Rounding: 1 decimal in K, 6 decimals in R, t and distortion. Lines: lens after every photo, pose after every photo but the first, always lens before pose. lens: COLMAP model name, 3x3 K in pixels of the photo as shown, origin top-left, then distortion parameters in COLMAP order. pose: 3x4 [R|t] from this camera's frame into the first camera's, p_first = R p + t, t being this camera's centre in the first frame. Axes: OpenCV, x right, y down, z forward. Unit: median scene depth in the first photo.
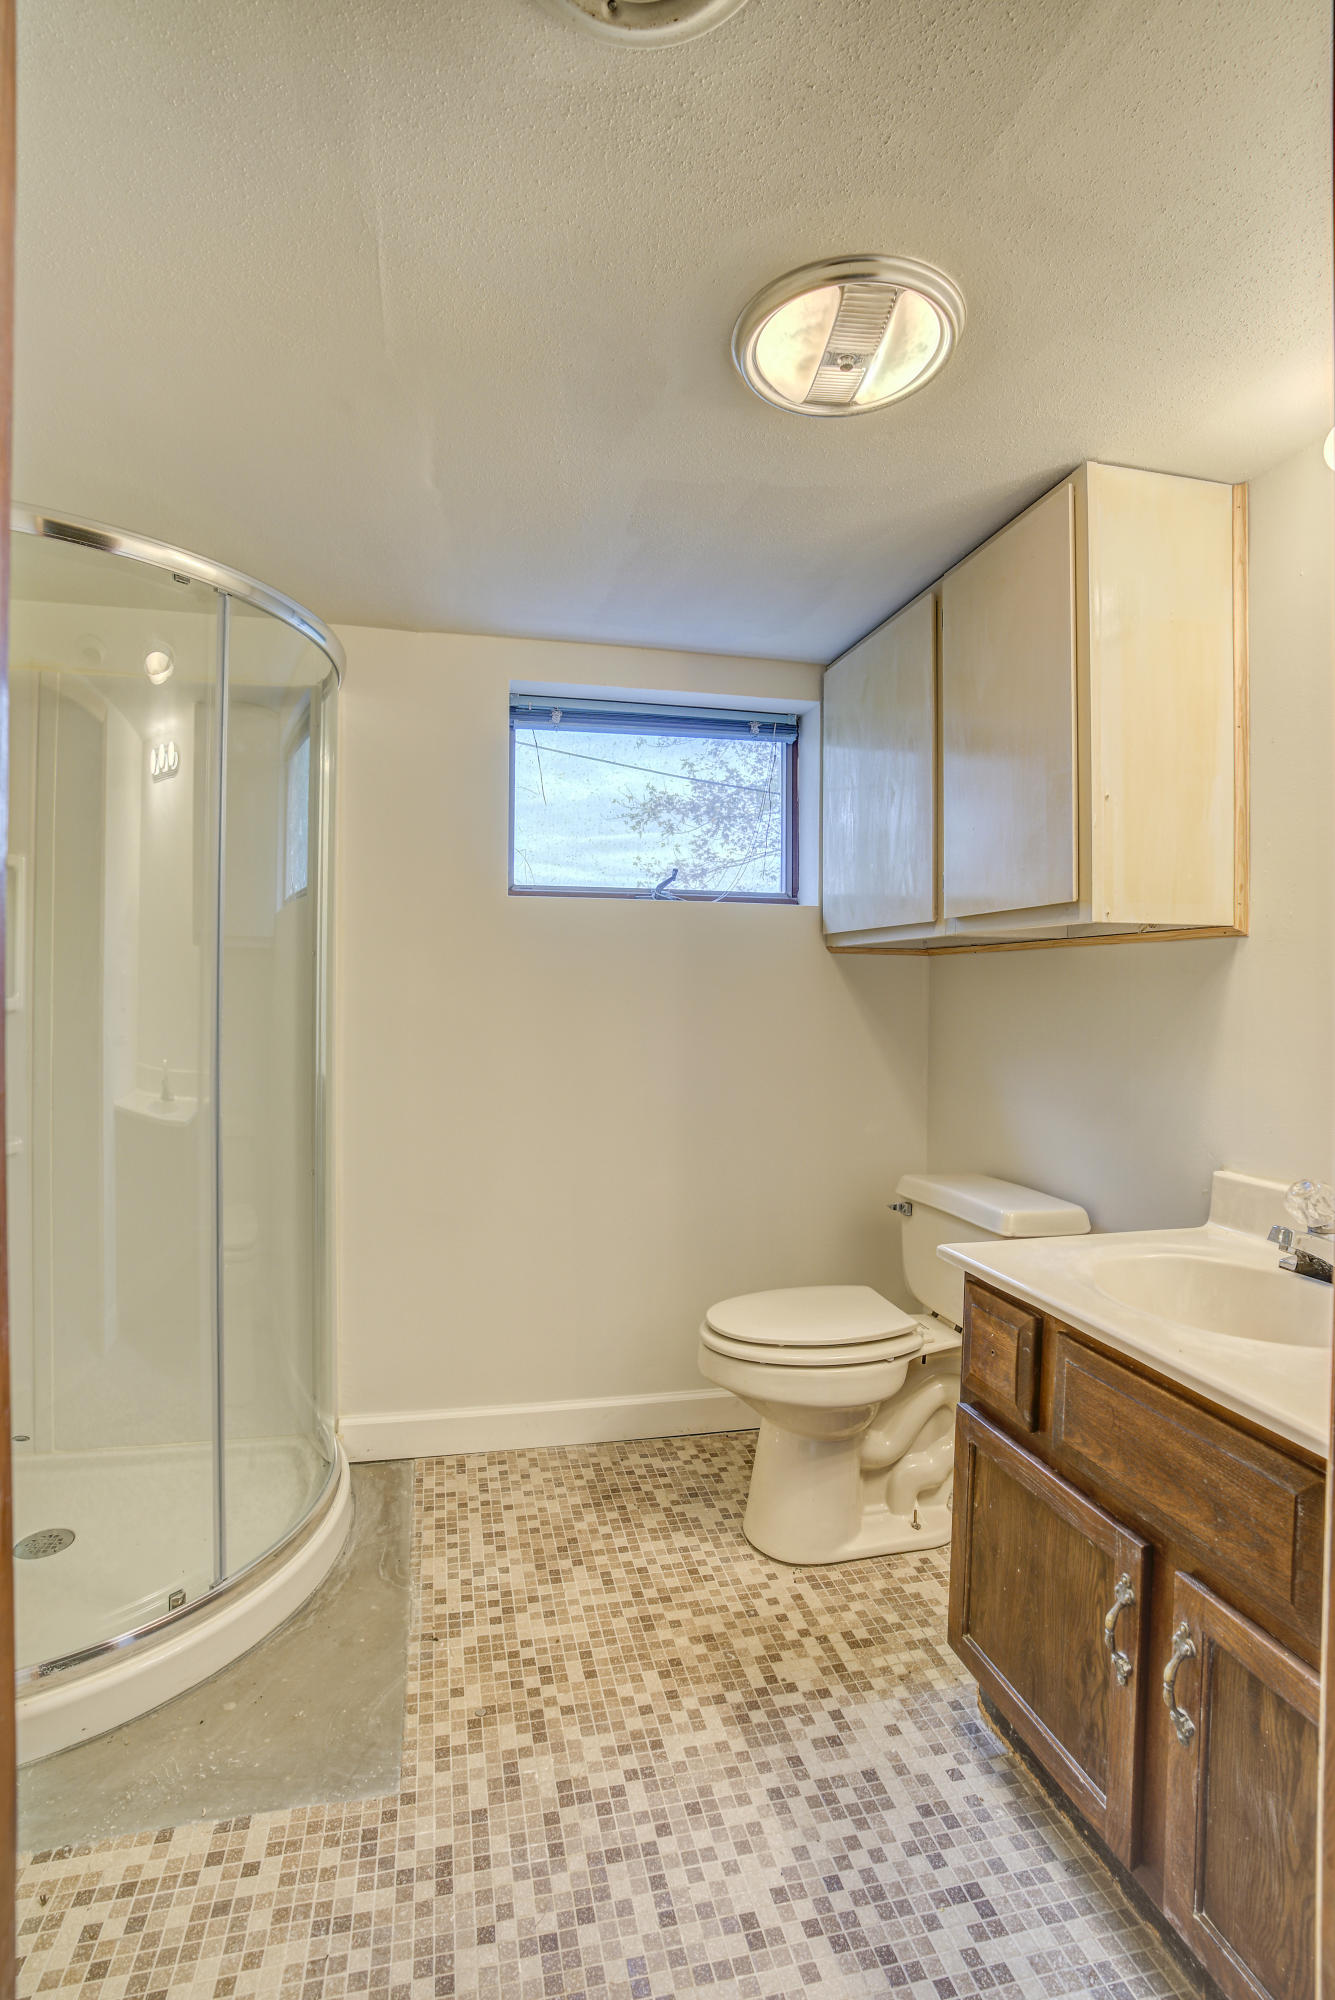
lens RADIAL K [[944.9, 0, 613.5], [0, 944.9, 984.5], [0, 0, 1]] dist [-0.062981, 0.021015]
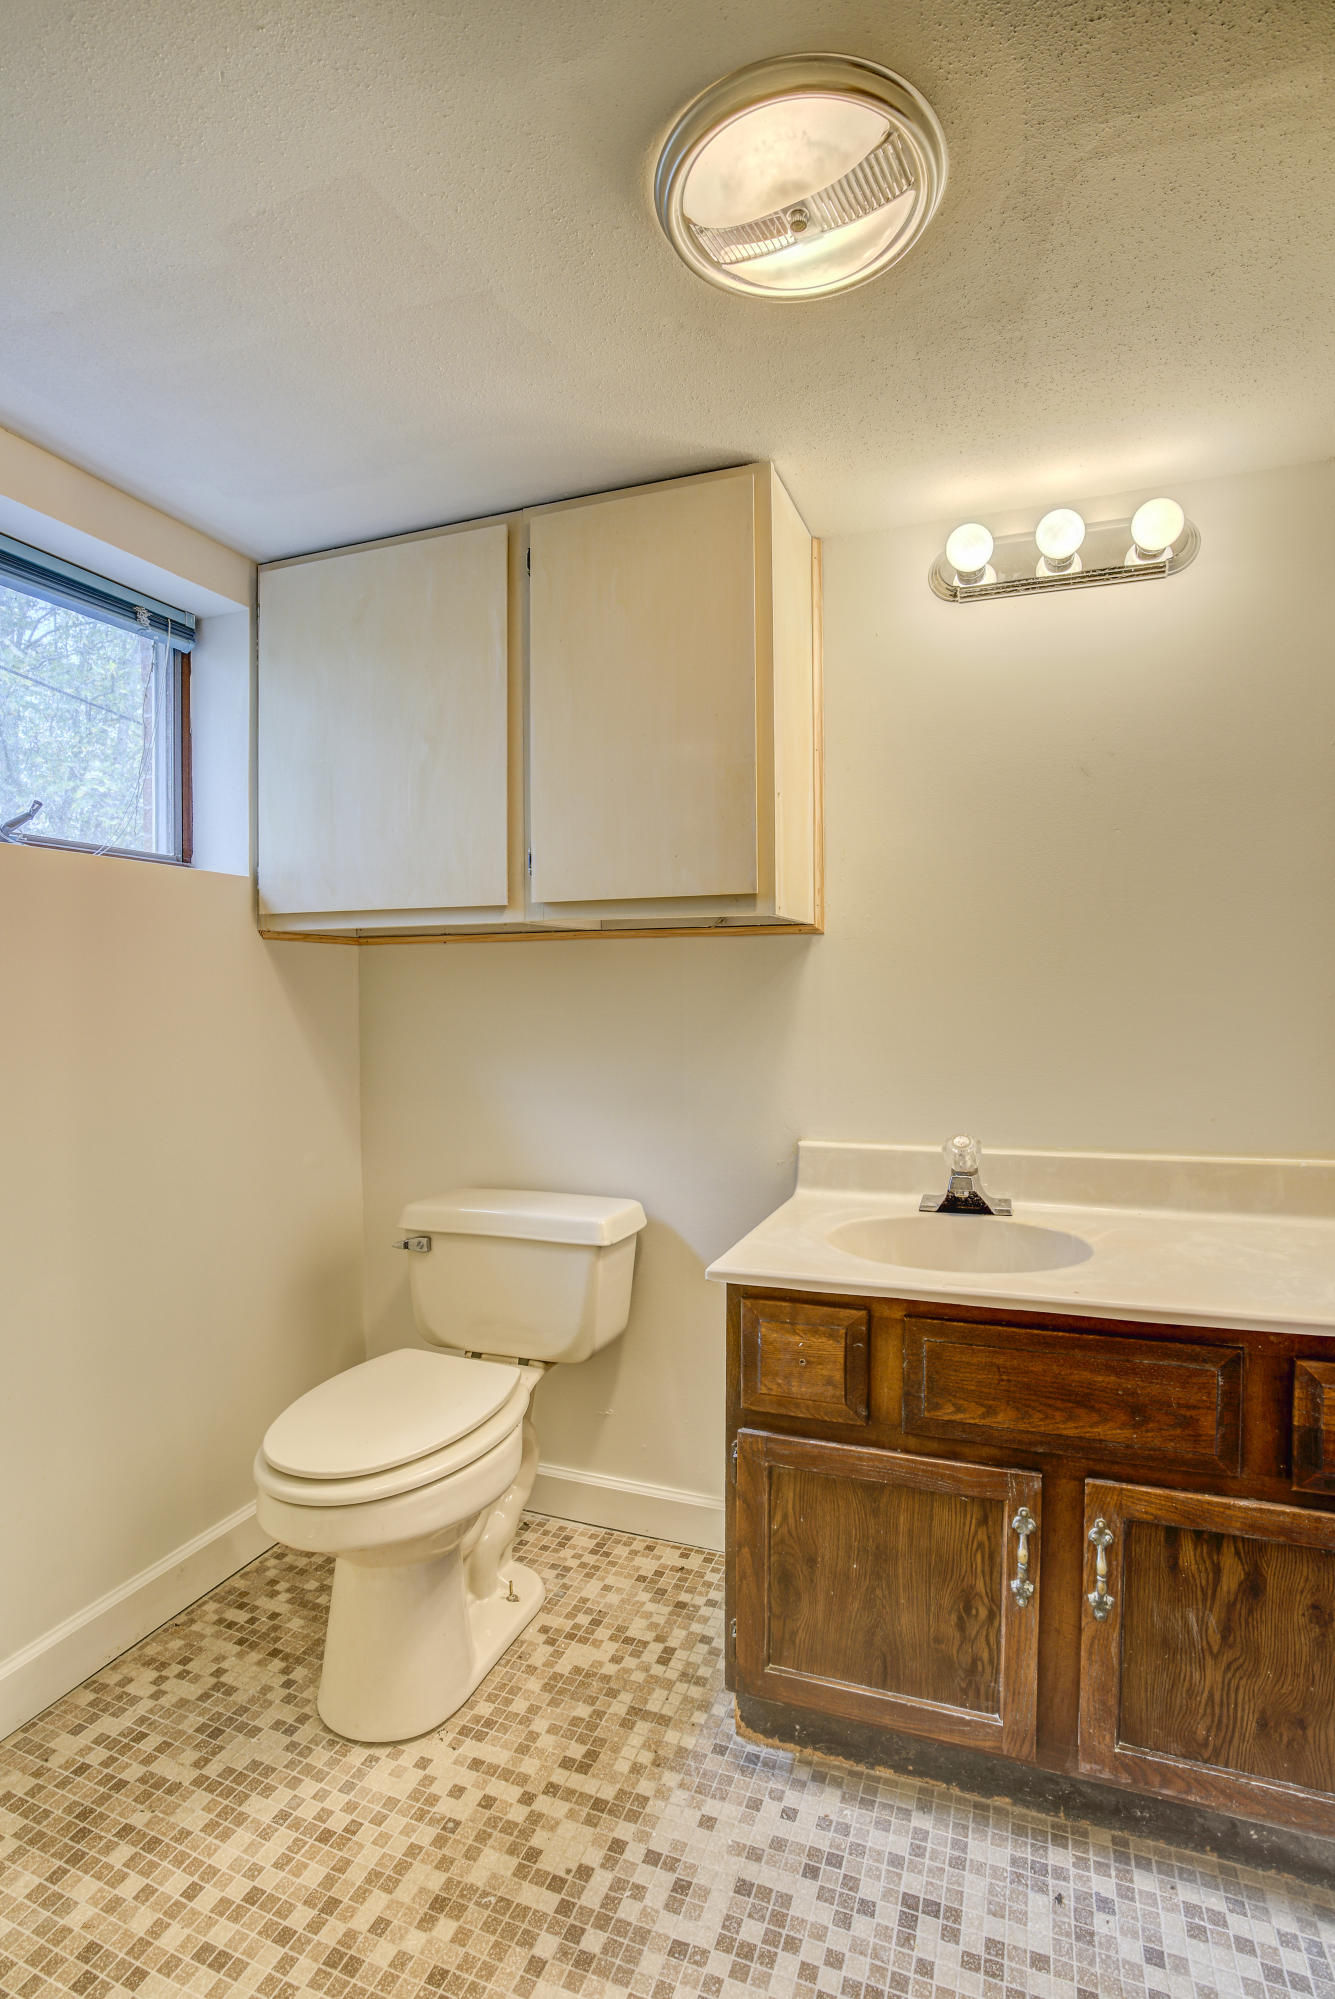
lens RADIAL K [[944.5, 0, 664.1], [0, 944.5, 997.4], [0, 0, 1]] dist [-0.062981, 0.021015]
pose [[0.530486, -0.022443, 0.847396, -0.419040], [0.006993, 0.999731, 0.022099, -0.000268], [-0.847665, -0.005798, 0.530501, 0.542041]]
